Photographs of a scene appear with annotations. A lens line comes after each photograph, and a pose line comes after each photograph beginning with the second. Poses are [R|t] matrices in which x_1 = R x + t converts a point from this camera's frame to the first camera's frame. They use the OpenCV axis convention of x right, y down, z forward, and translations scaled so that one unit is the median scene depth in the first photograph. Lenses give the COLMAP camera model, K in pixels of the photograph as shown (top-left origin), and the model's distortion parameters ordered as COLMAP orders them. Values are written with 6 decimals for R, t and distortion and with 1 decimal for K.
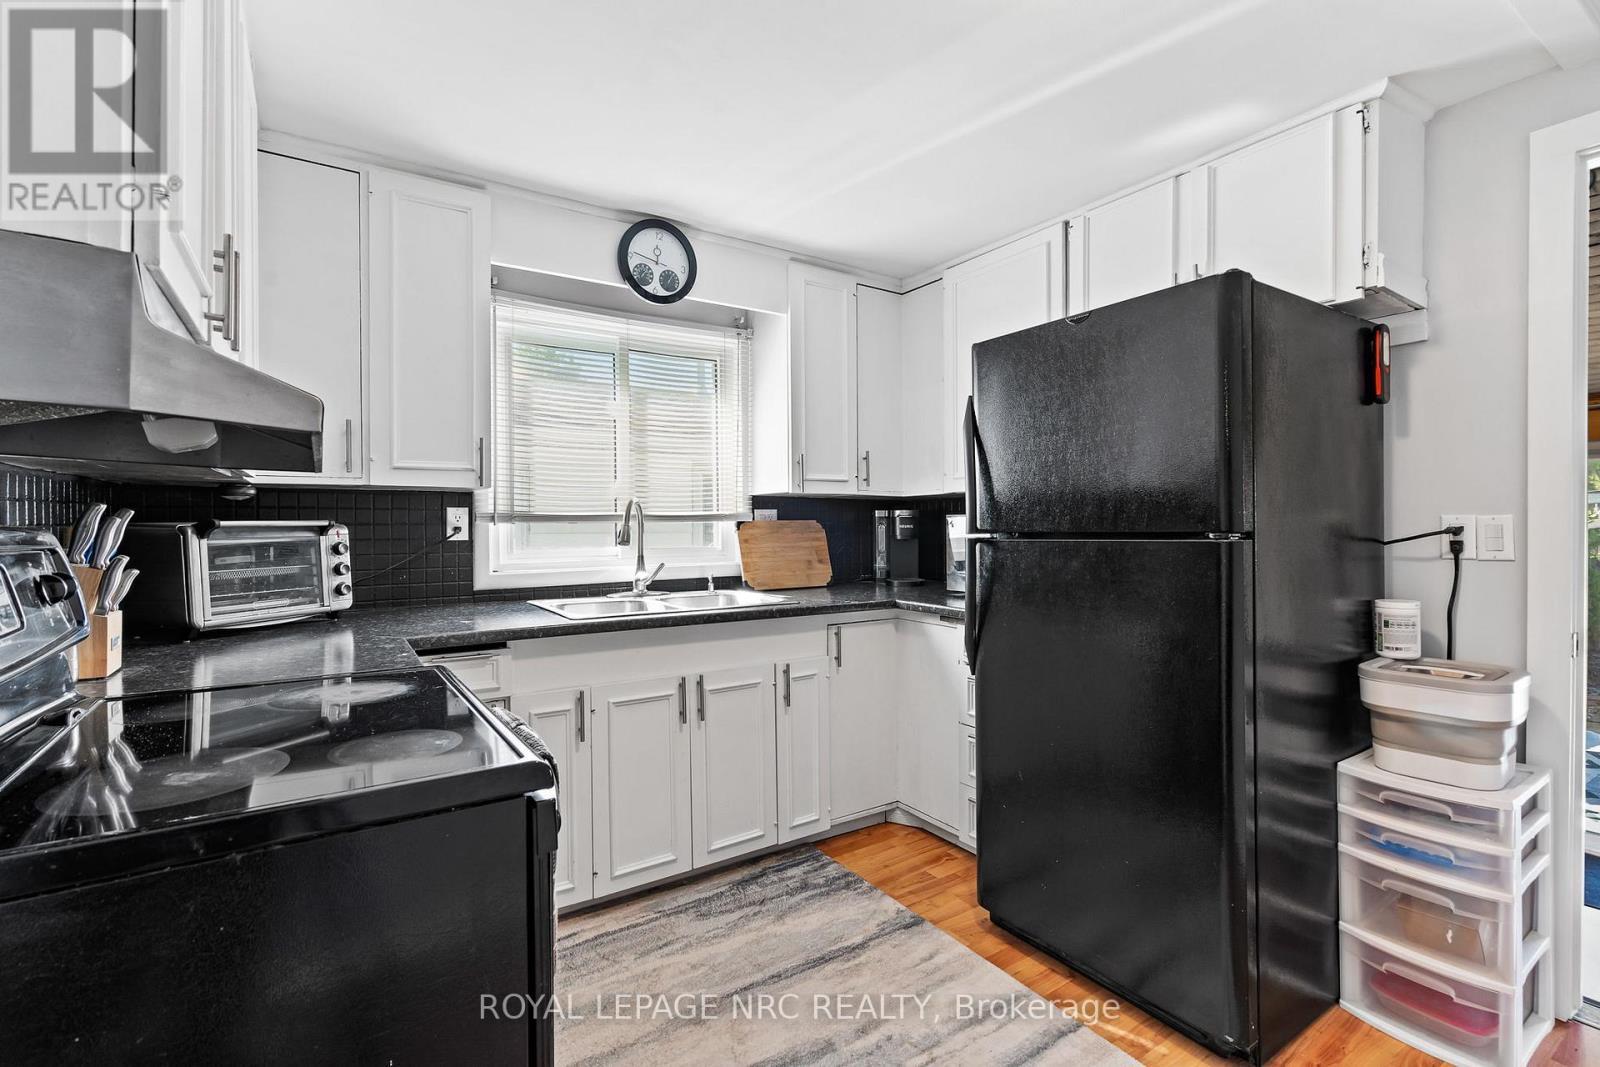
lens RADIAL K [[715.9, 0, 798.0], [0, 715.9, 530.9], [0, 0, 1]] dist [-0.003990, 0.002393]
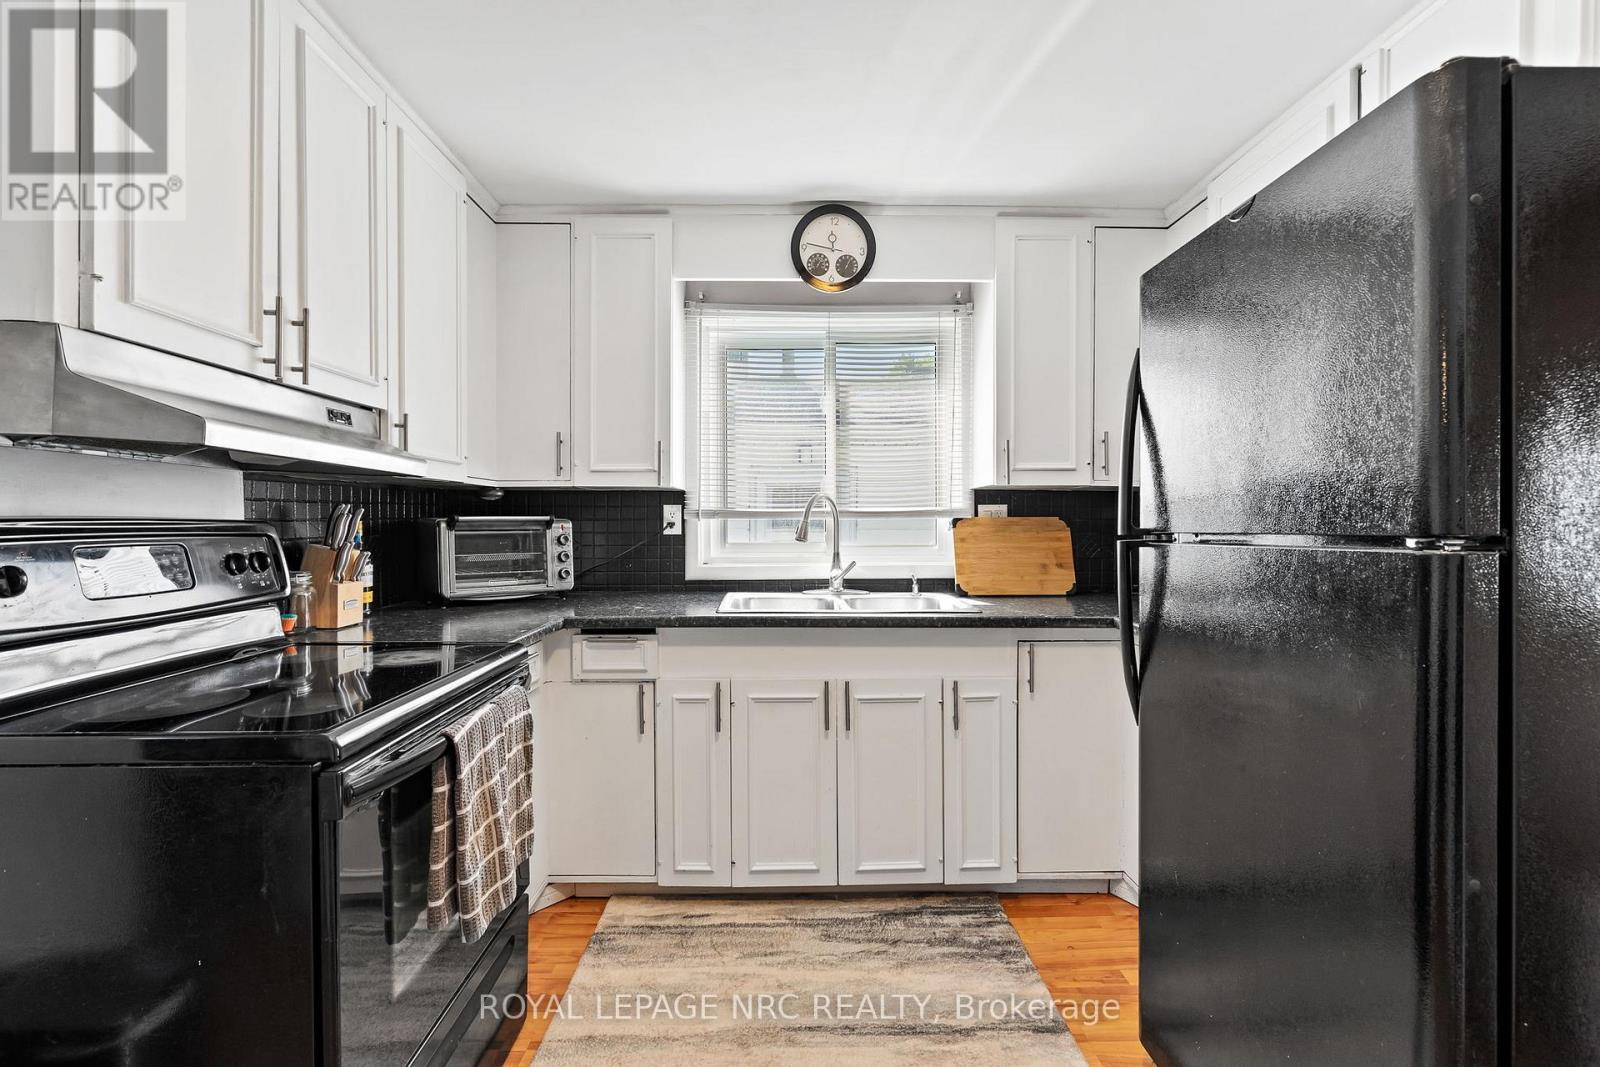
lens RADIAL K [[715.9, 0, 799.6], [0, 715.9, 531.9], [0, 0, 1]] dist [-0.003990, 0.002393]
pose [[0.848961, 0.012190, -0.528314, 0.286967], [-0.009410, 0.999924, 0.007951, -0.001421], [0.528371, -0.001779, 0.849012, 0.160320]]
